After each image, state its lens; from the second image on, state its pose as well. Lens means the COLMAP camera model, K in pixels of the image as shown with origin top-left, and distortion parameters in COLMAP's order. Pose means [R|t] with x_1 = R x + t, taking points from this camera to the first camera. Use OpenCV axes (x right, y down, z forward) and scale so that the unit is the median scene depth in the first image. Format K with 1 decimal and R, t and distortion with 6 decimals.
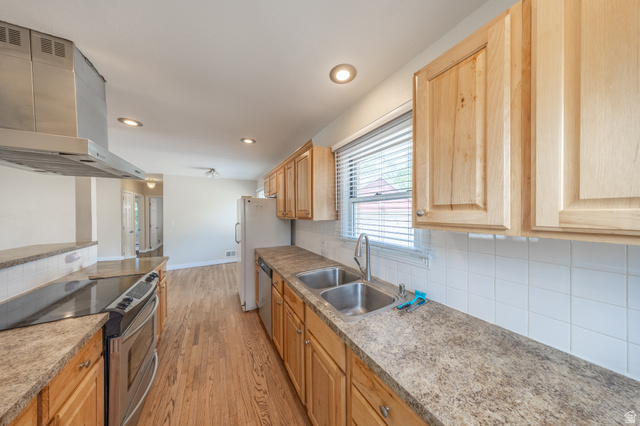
lens RADIAL K [[185.3, 0, 323.4], [0, 185.3, 213.6], [0, 0, 1]] dist [-0.005253, 0.000087]
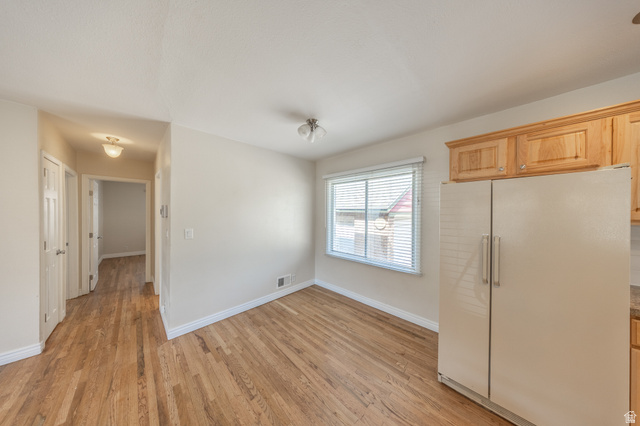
lens RADIAL K [[185.3, 0, 323.3], [0, 185.3, 213.6], [0, 0, 1]] dist [-0.005253, 0.000087]
pose [[0.965974, 0.005772, 0.258573, -0.704453], [-0.006586, 0.999976, 0.002280, 0.002112], [-0.258554, -0.003906, 0.965989, 0.531467]]
